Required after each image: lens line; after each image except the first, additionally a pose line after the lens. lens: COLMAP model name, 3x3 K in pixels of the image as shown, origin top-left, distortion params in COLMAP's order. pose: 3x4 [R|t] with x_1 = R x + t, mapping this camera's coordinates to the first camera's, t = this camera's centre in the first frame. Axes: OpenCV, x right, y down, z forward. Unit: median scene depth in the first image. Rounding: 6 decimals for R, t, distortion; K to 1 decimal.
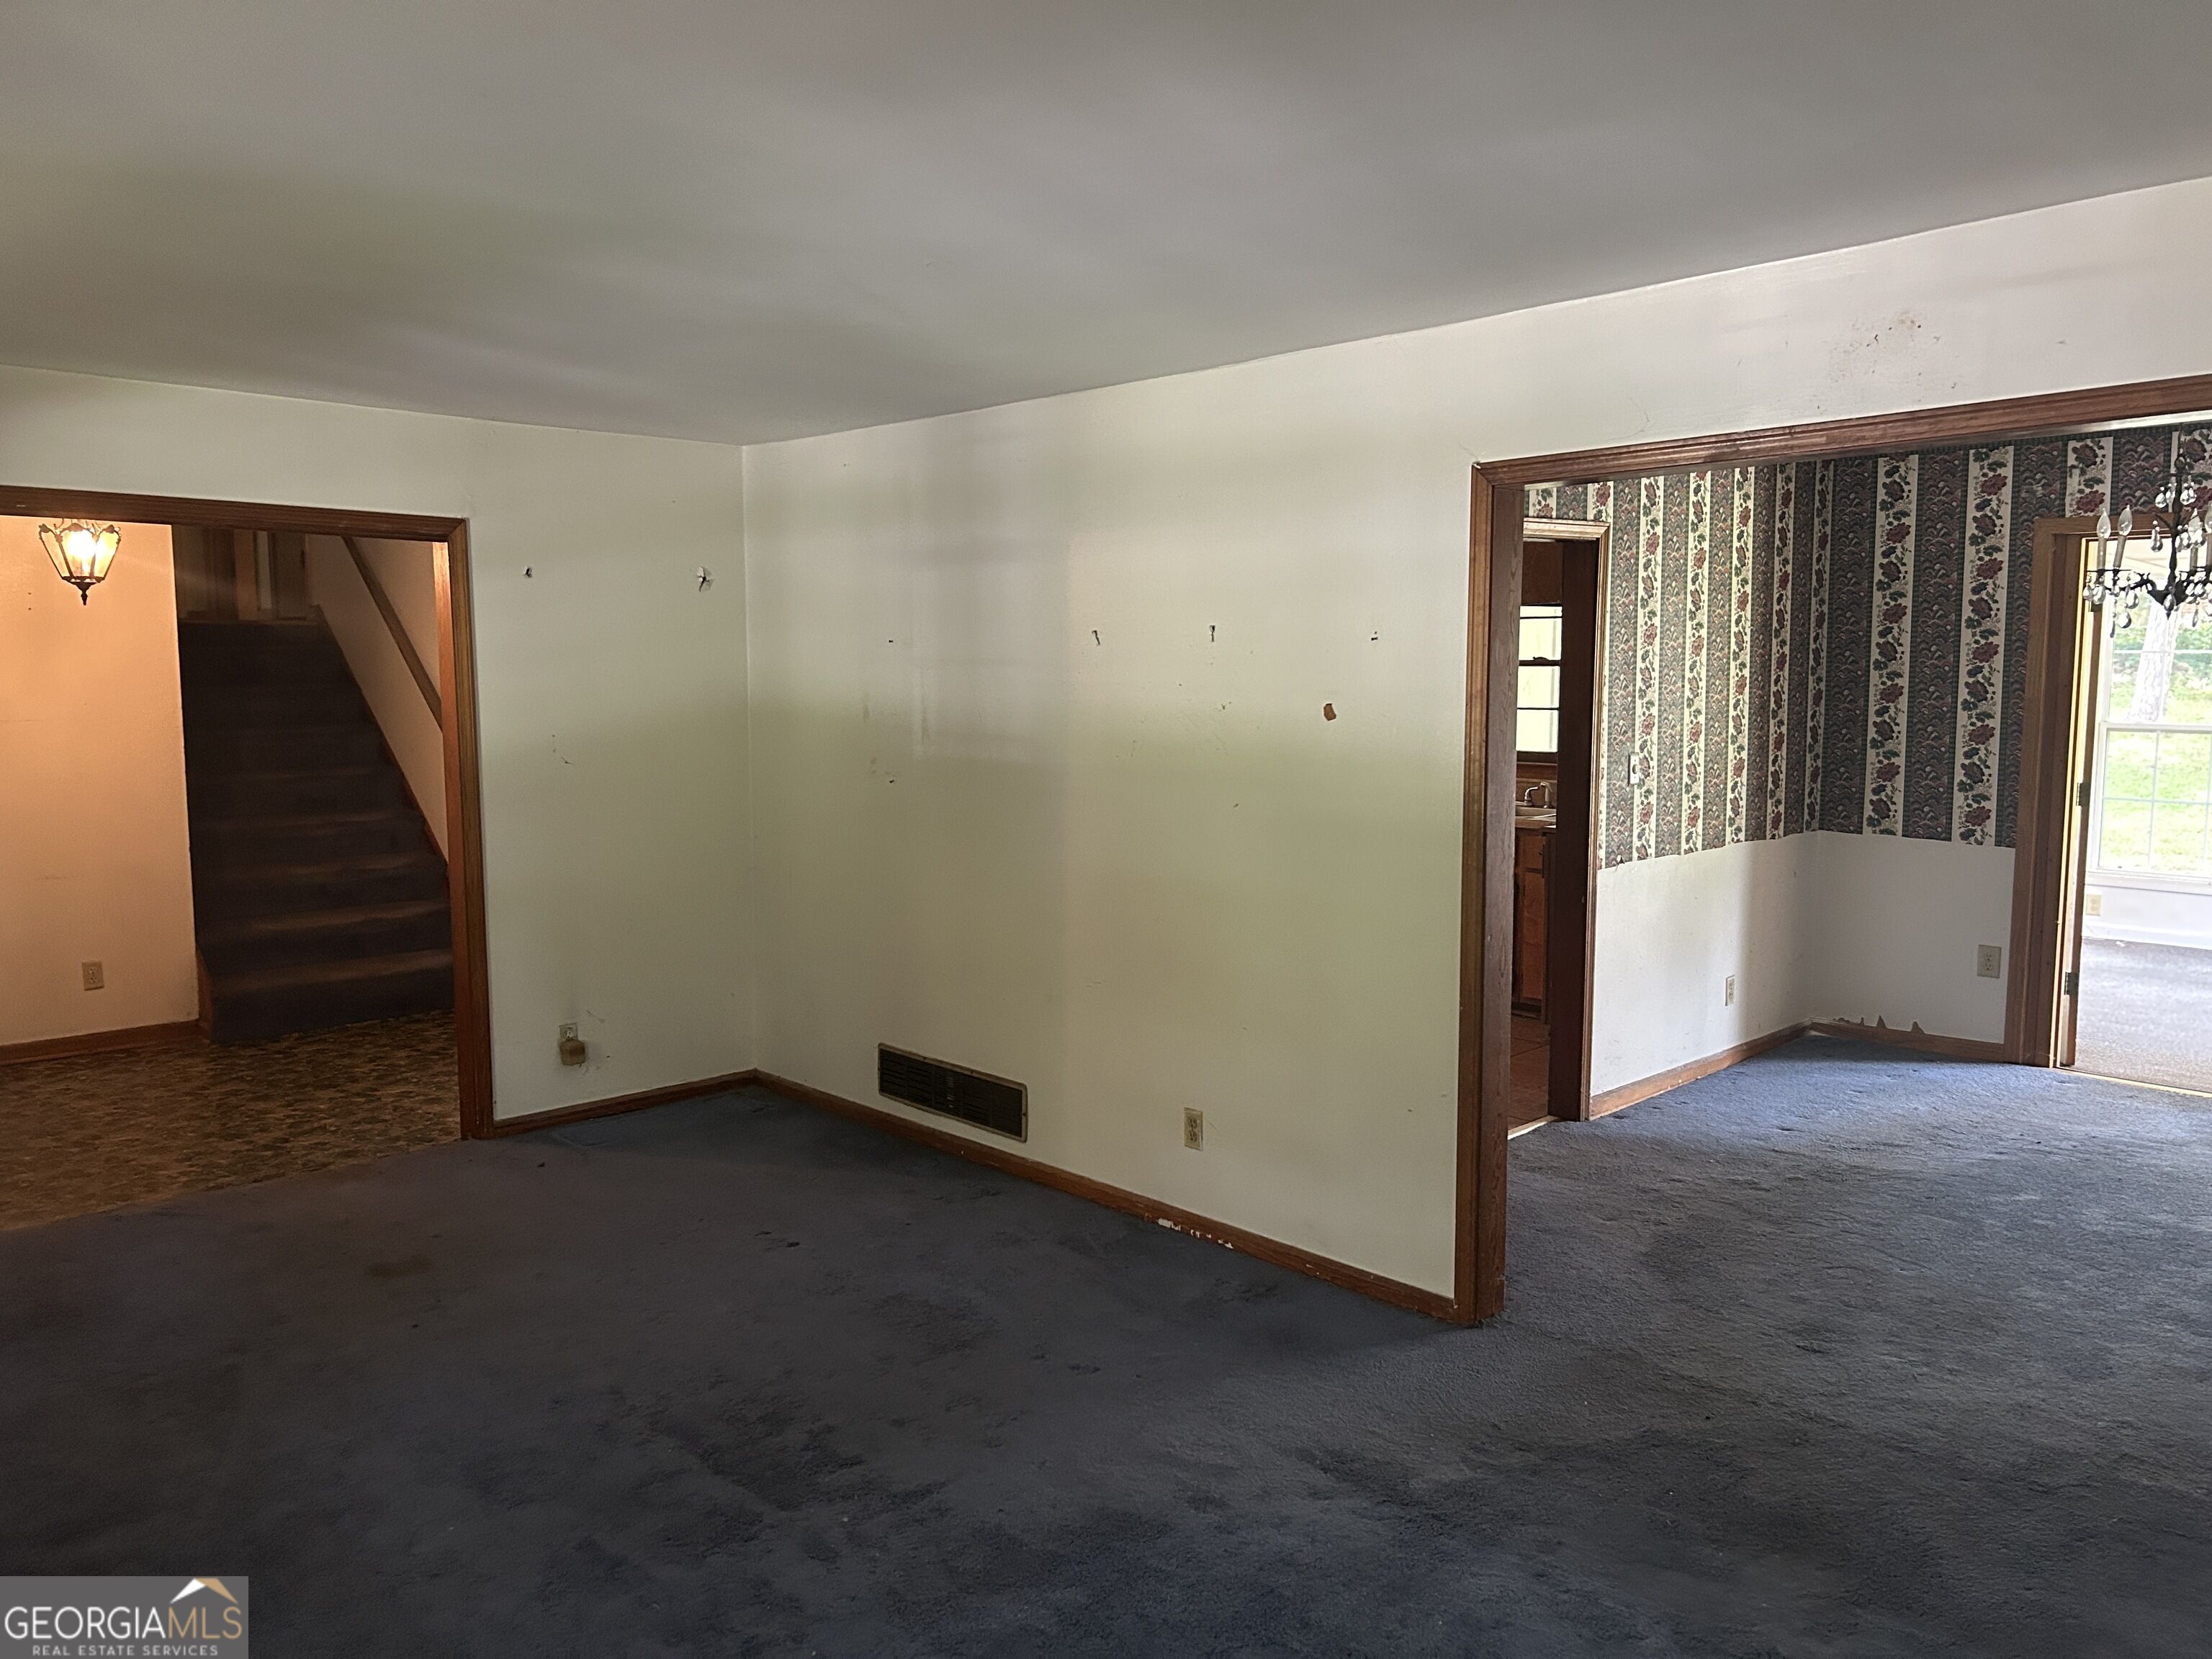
lens RADIAL K [[1648.9, 0, 1106.0], [0, 1648.9, 829.5], [0, 0, 1]] dist [0.000426, -0.000941]
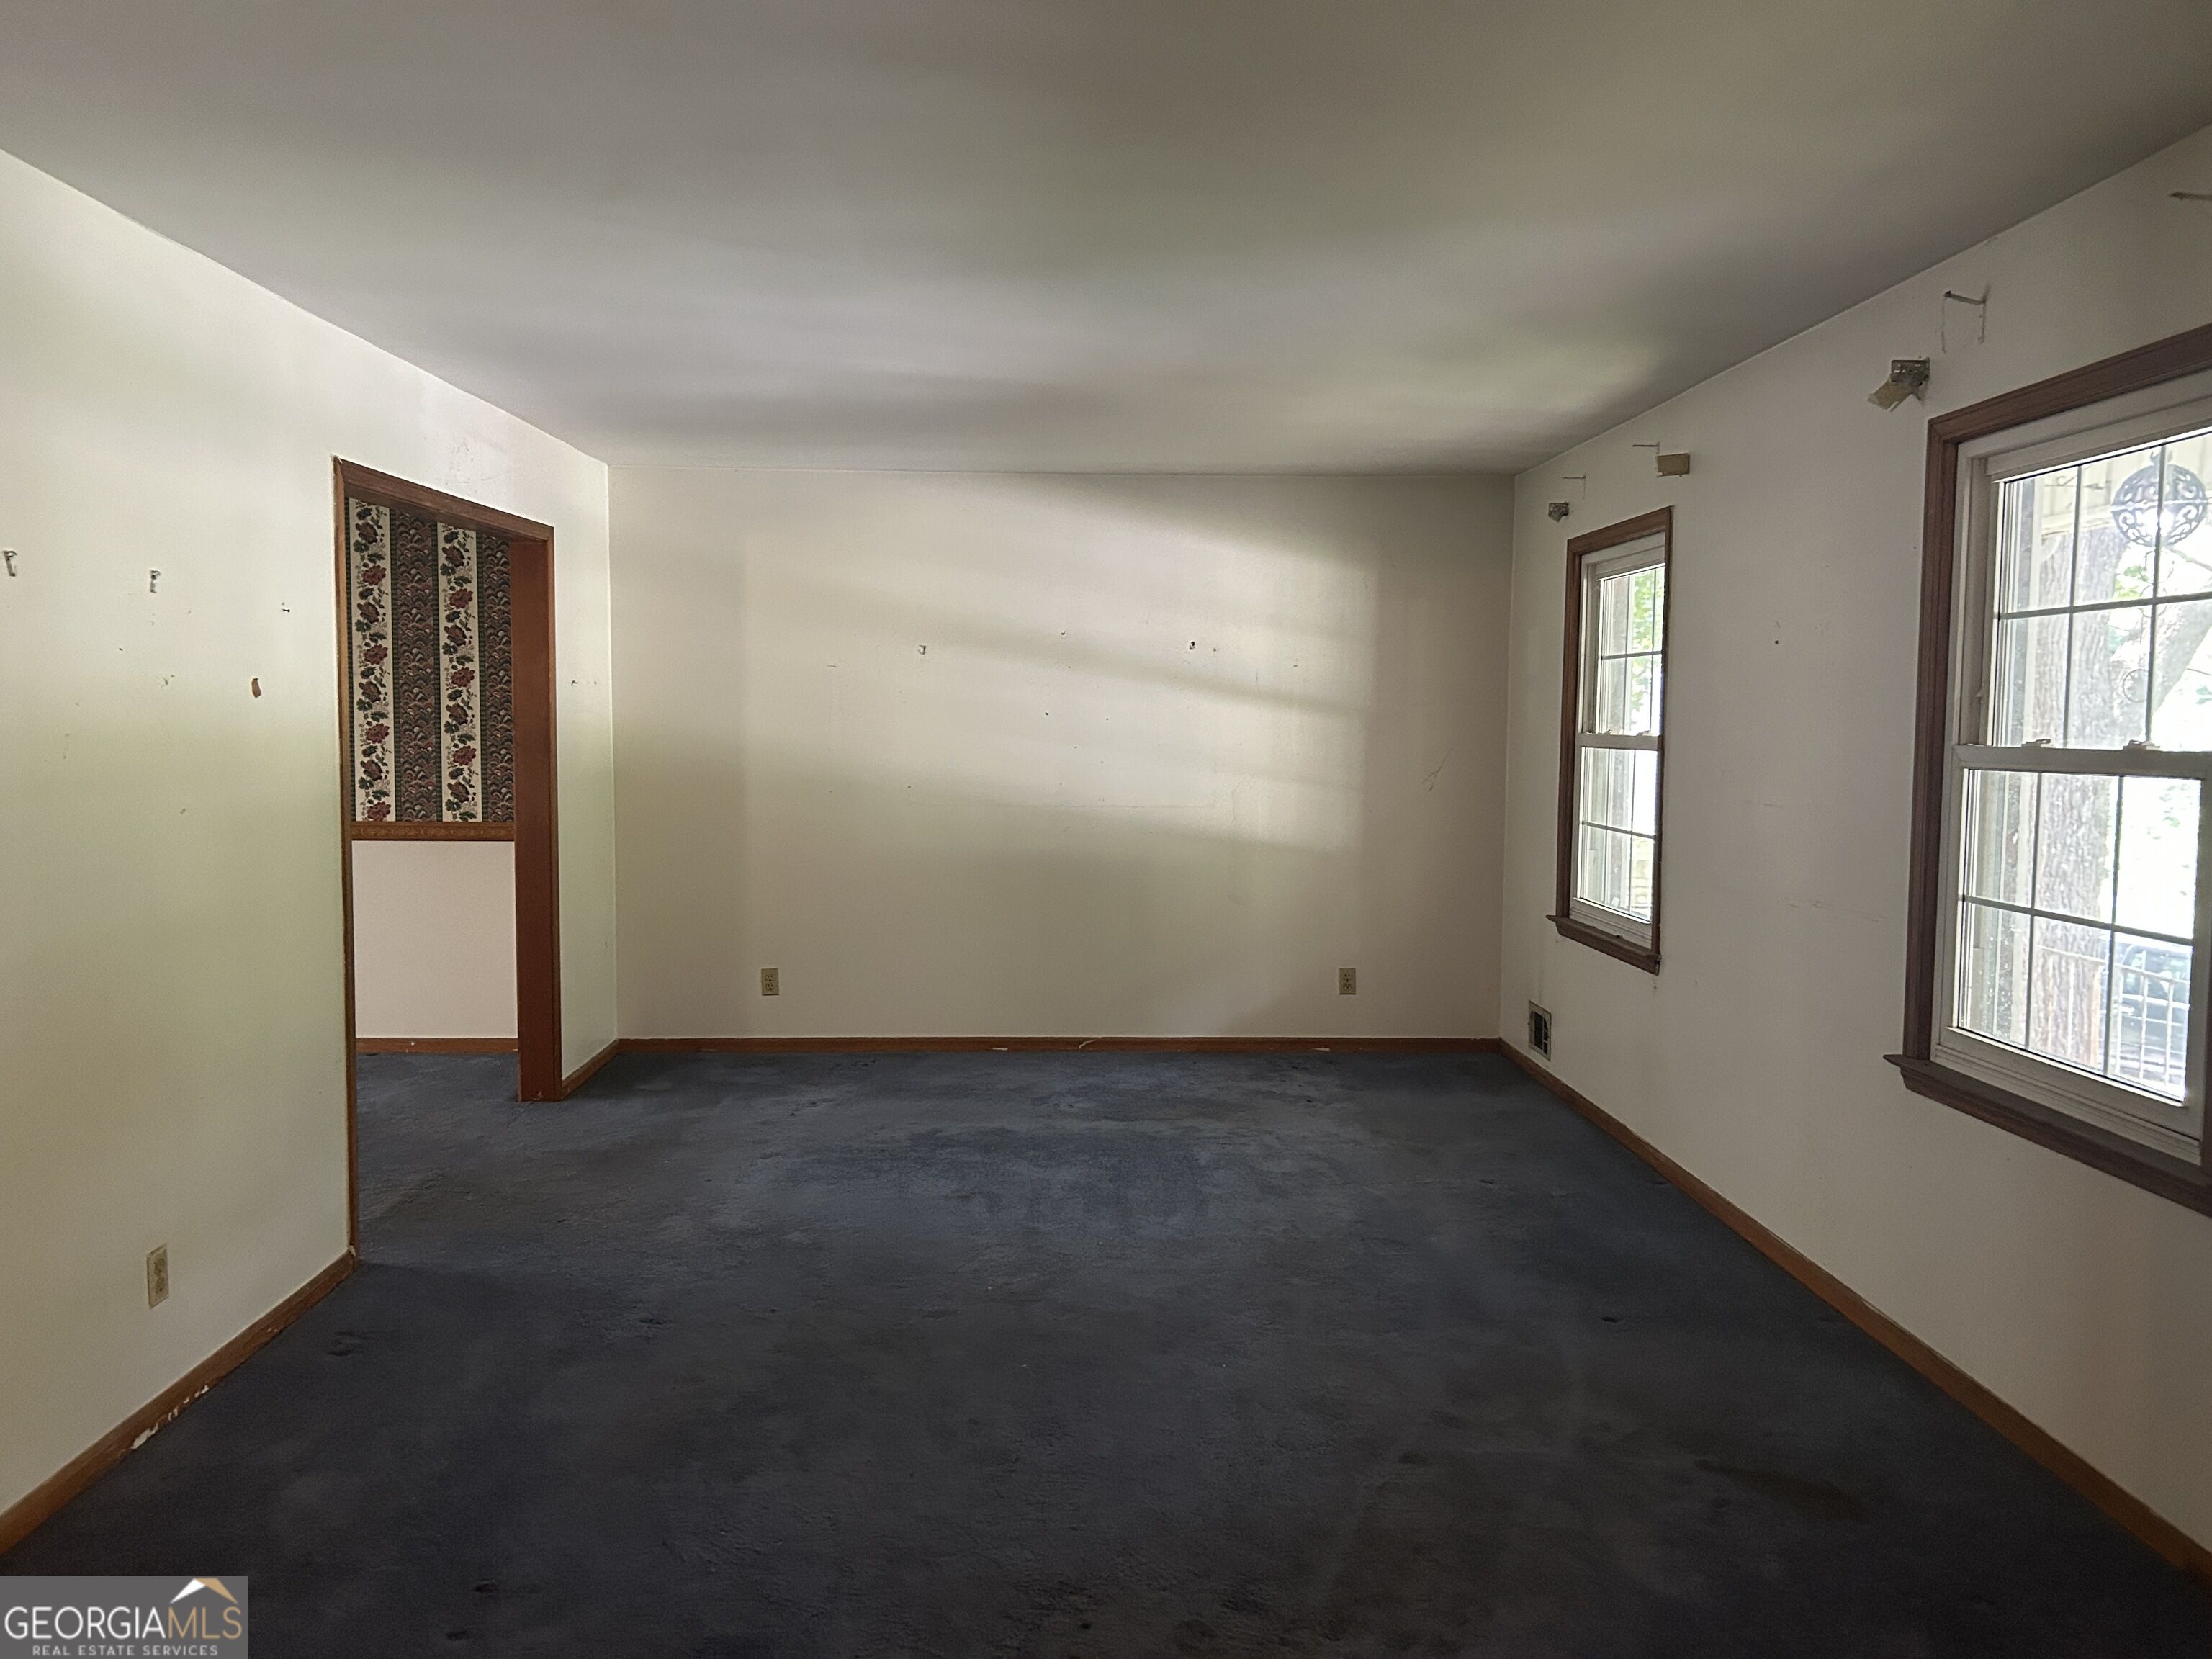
lens RADIAL K [[1648.9, 0, 1106.0], [0, 1648.9, 829.5], [0, 0, 1]] dist [0.000426, -0.000941]
pose [[-0.758318, -0.043546, 0.650429, -0.790635], [0.062945, 0.988213, 0.139545, -0.091074], [-0.648839, 0.146761, -0.746639, 1.375447]]
